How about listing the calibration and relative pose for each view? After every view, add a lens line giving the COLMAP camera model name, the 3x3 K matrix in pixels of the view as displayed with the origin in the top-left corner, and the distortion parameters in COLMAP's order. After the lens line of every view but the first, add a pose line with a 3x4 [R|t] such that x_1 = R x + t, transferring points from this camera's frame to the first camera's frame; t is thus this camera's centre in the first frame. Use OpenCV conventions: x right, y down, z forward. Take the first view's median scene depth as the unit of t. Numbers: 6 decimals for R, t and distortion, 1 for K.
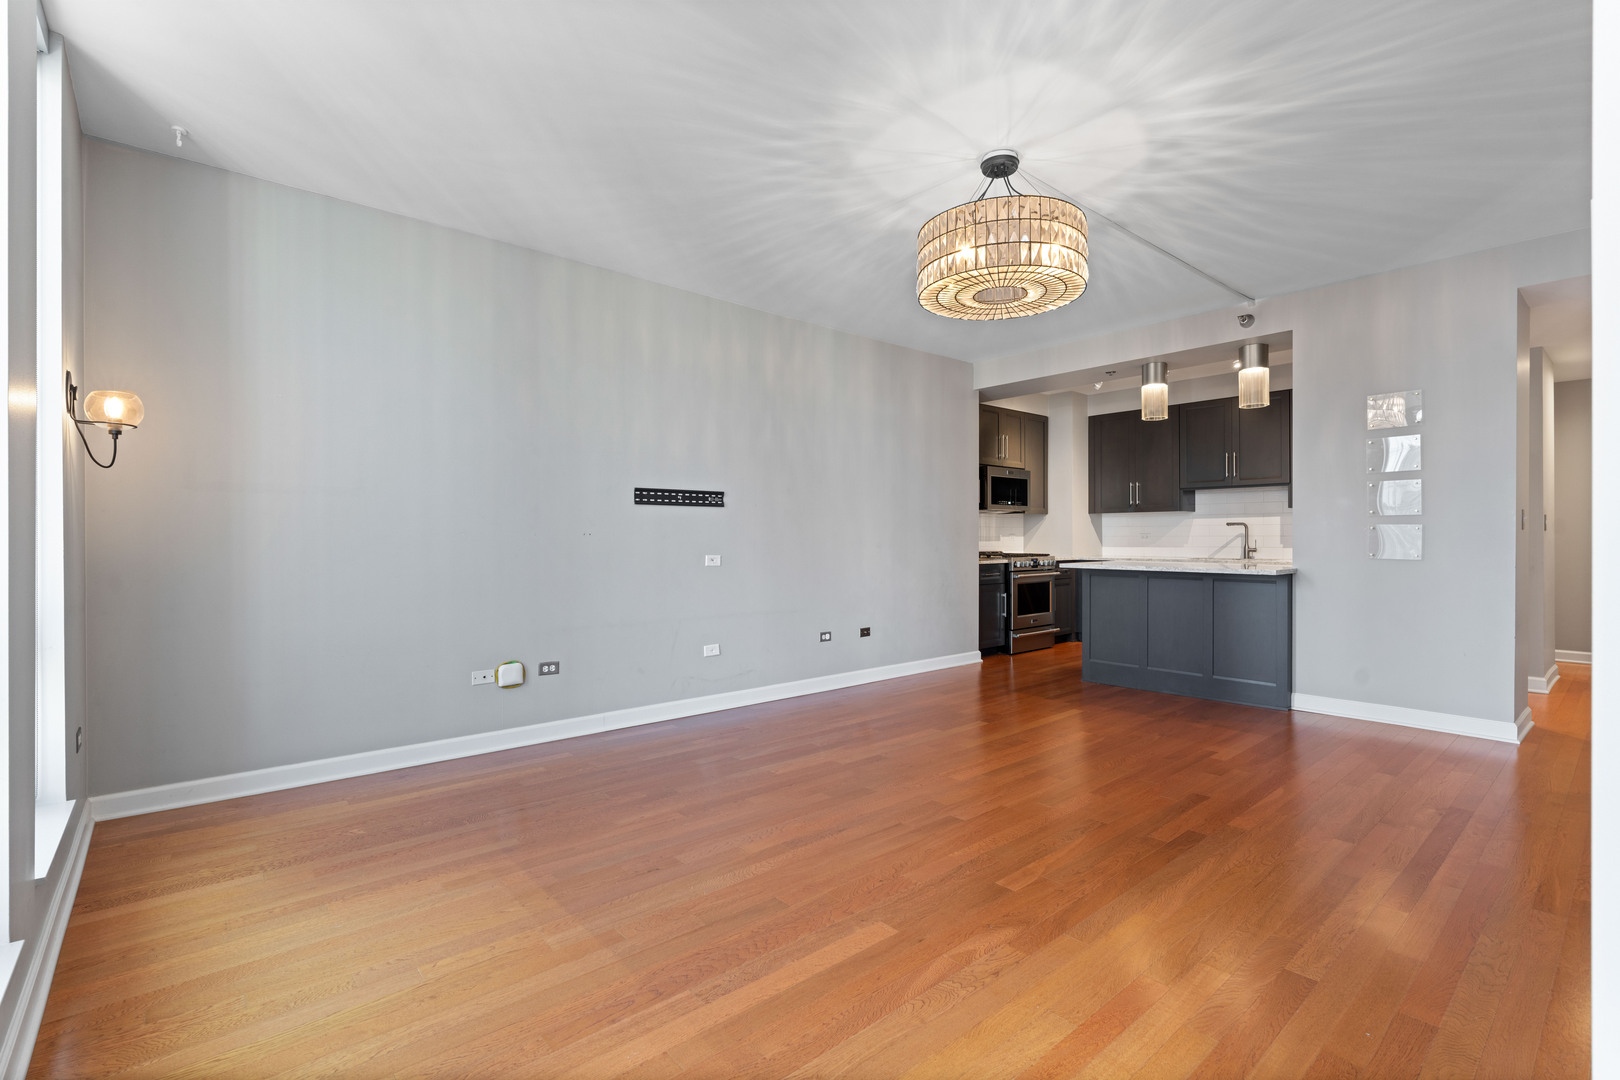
lens RADIAL K [[740.9, 0, 811.2], [0, 740.9, 544.2], [0, 0, 1]] dist [-0.005557, -0.000762]
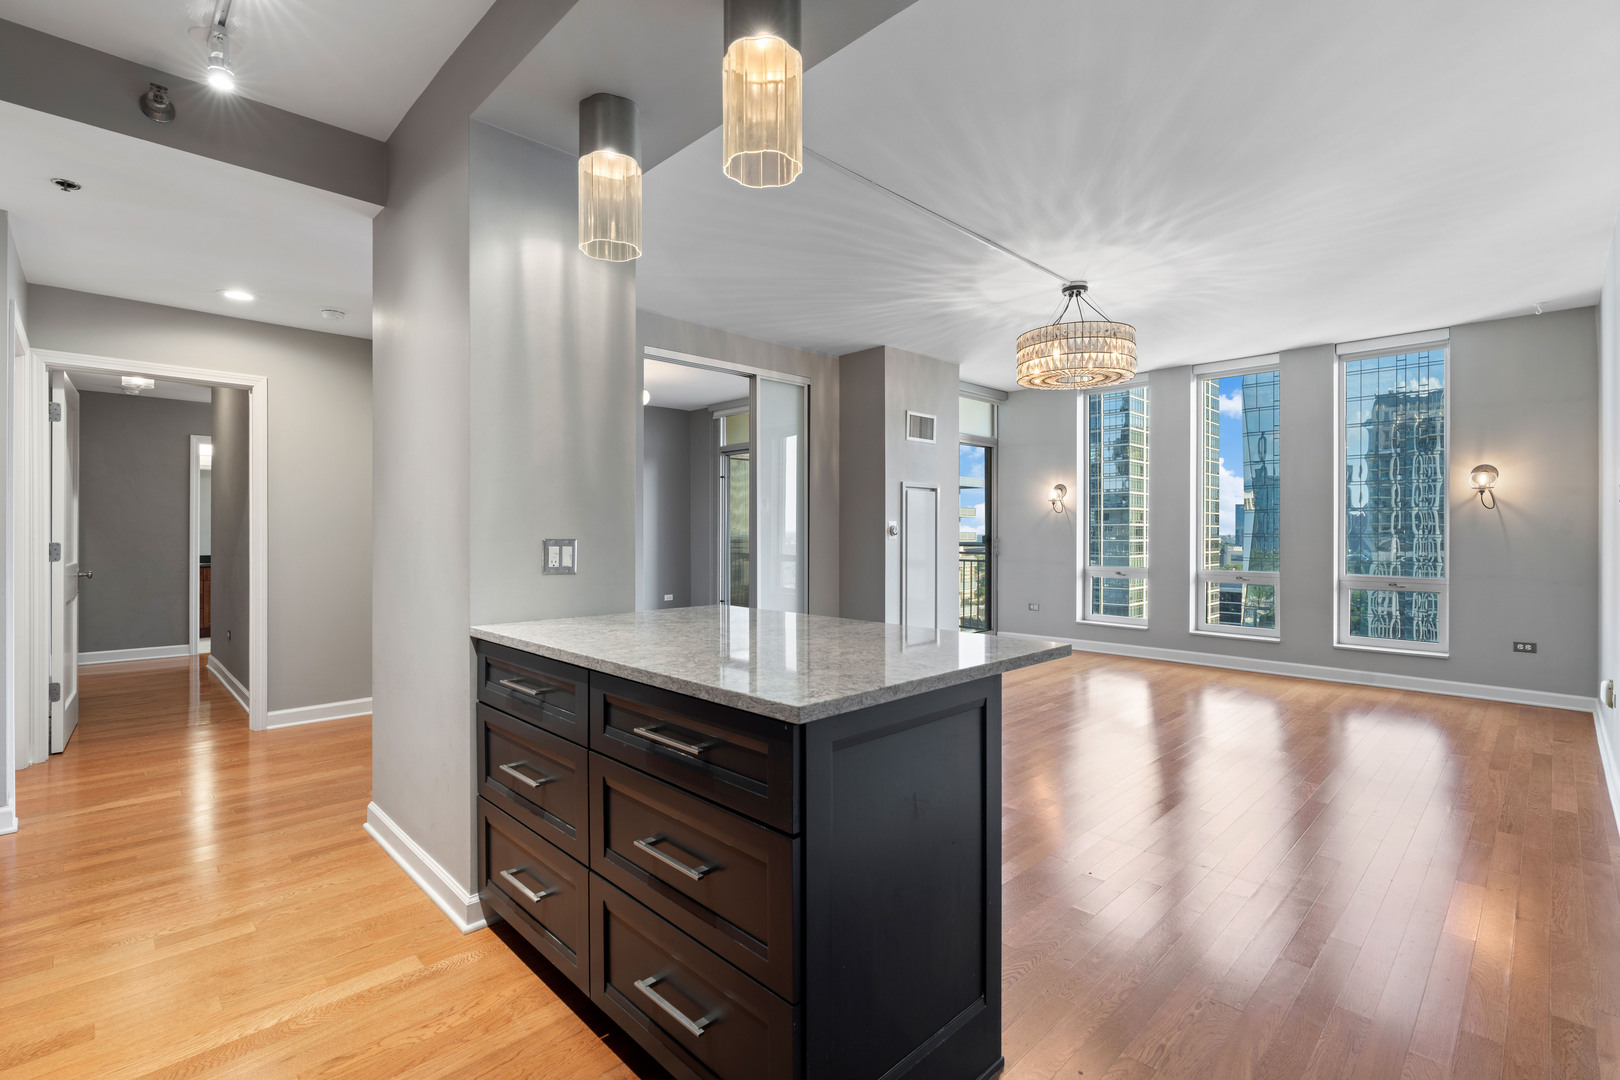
lens RADIAL K [[740.9, 0, 805.4], [0, 740.9, 532.9], [0, 0, 1]] dist [-0.005557, -0.000762]
pose [[-0.998221, 0.000582, -0.059616, 0.904544], [0.000068, 0.999963, 0.008620, -0.048530], [0.059619, 0.008601, -0.998184, 2.517192]]
